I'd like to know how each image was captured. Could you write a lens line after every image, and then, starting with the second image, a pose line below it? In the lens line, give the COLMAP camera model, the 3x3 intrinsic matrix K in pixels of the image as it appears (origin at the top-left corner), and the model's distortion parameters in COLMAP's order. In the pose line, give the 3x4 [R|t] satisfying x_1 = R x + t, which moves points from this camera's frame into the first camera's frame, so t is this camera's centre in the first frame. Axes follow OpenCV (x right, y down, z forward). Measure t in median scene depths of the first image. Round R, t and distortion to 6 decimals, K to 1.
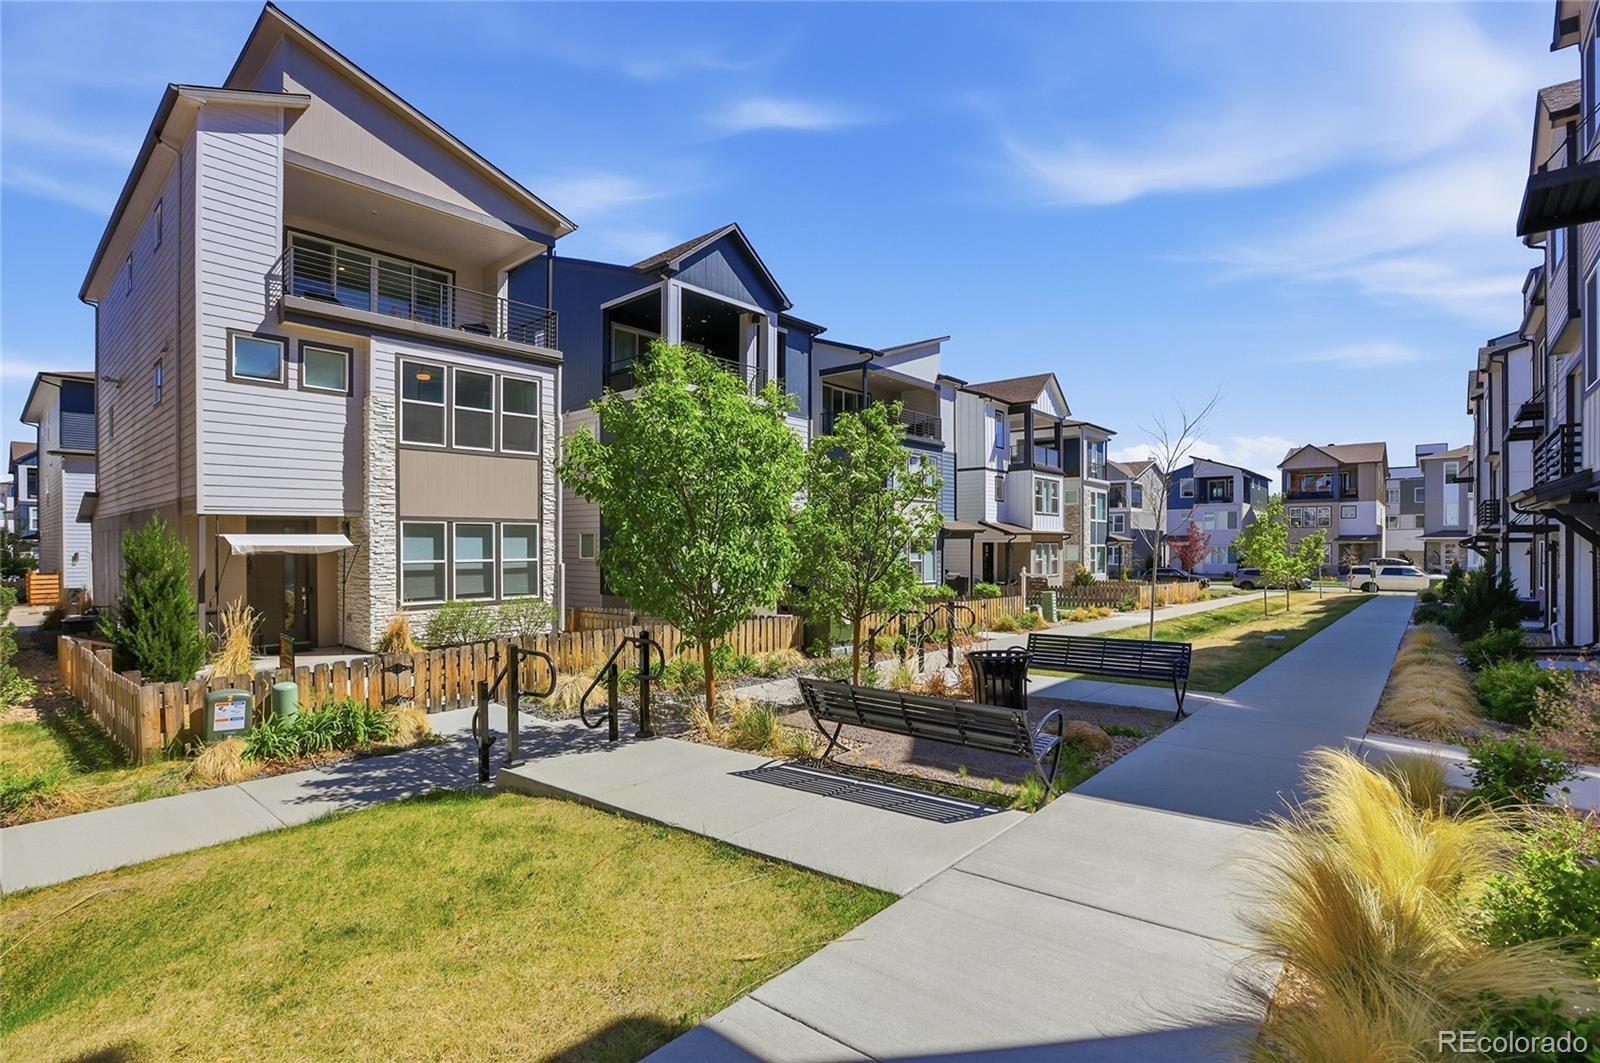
lens RADIAL K [[734.2, 0, 799.4], [0, 734.2, 523.9], [0, 0, 1]] dist [-0.056629, 0.020595]
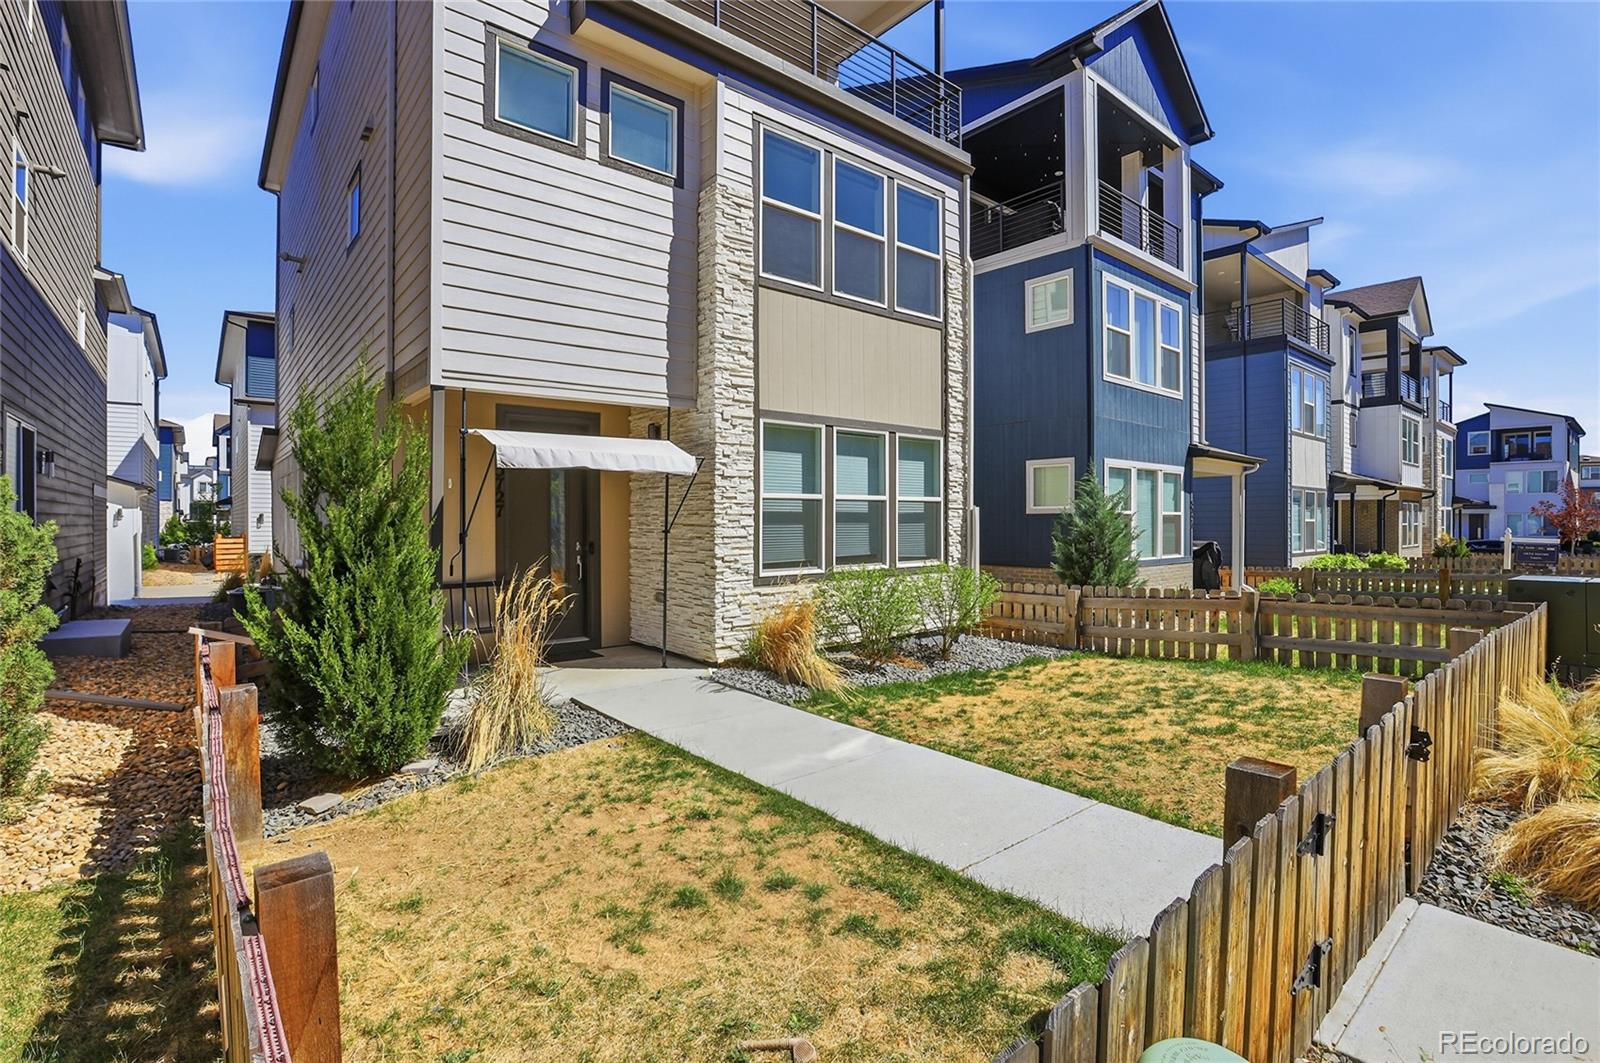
lens RADIAL K [[727.9, 0, 799.0], [0, 727.9, 493.7], [0, 0, 1]] dist [-0.088840, 0.060316]
pose [[0.987819, 0.004810, -0.155534, -0.435728], [-0.004938, 0.999988, -0.000435, 0.051497], [0.155530, 0.001198, 0.987830, 0.466440]]
